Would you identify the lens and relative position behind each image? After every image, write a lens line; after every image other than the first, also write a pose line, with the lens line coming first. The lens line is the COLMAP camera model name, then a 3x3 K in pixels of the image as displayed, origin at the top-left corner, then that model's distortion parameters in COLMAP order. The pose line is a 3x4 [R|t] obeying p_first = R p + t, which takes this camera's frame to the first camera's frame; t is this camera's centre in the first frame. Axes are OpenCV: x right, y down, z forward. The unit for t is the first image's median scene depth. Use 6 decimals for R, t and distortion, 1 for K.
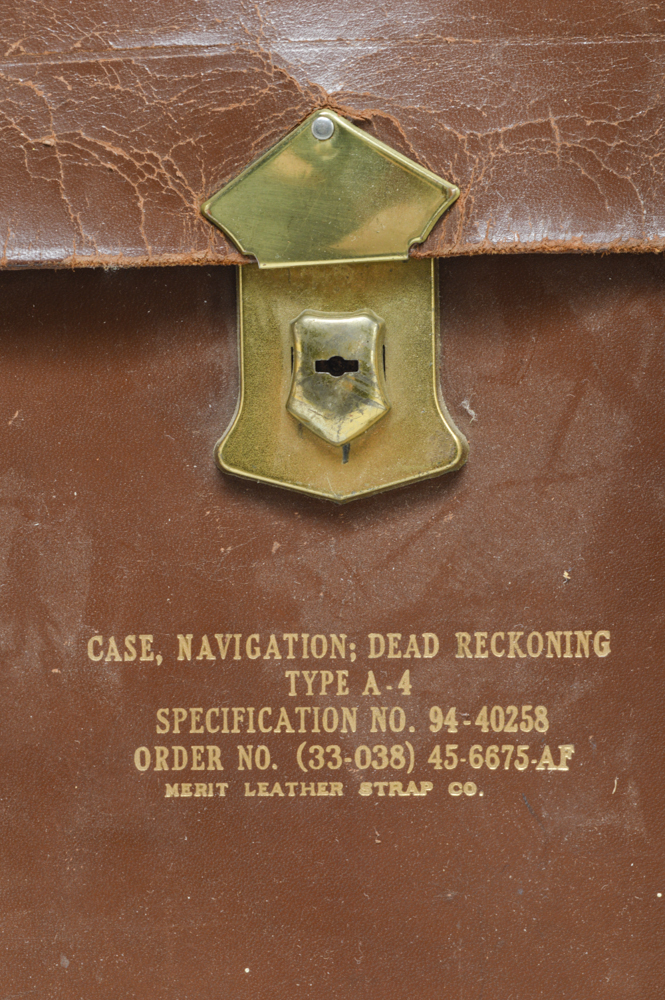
lens RADIAL K [[2084.2, 0, 342.9], [0, 2084.2, 504.7], [0, 0, 1]] dist [0.016488, 0.000000]
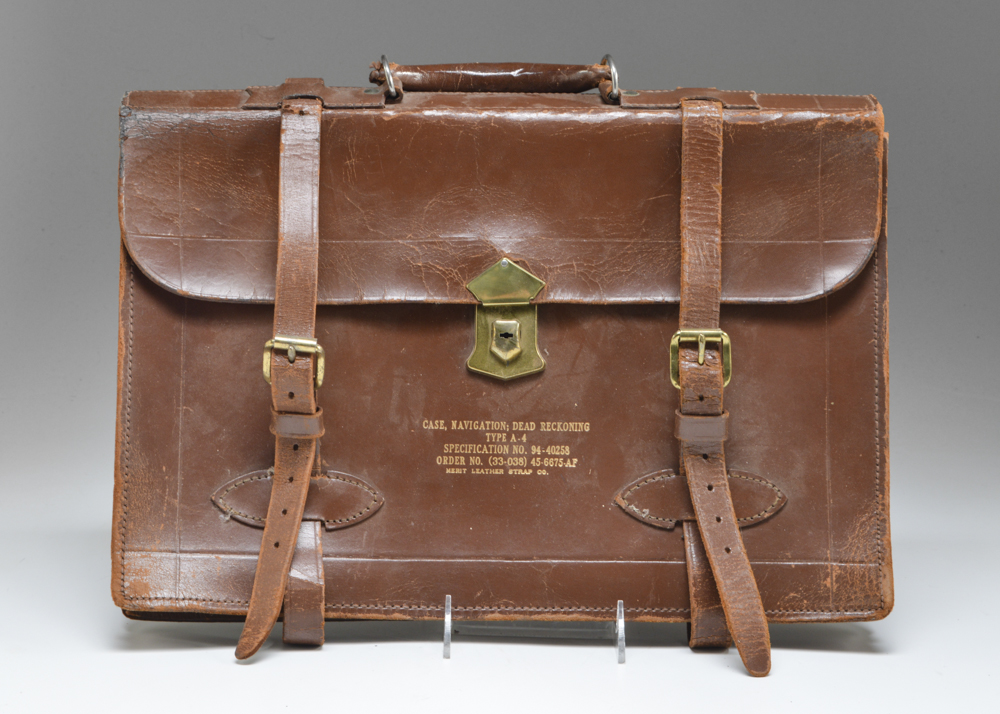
lens RADIAL K [[2173.7, 0, 496.9], [0, 2173.7, 355.6], [0, 0, 1]] dist [0.044284, 0.000000]
pose [[0.998598, 0.034138, 0.040451, -0.148963], [-0.026879, 0.985412, -0.168049, 0.518505], [-0.045598, 0.166726, 0.984948, -2.260053]]
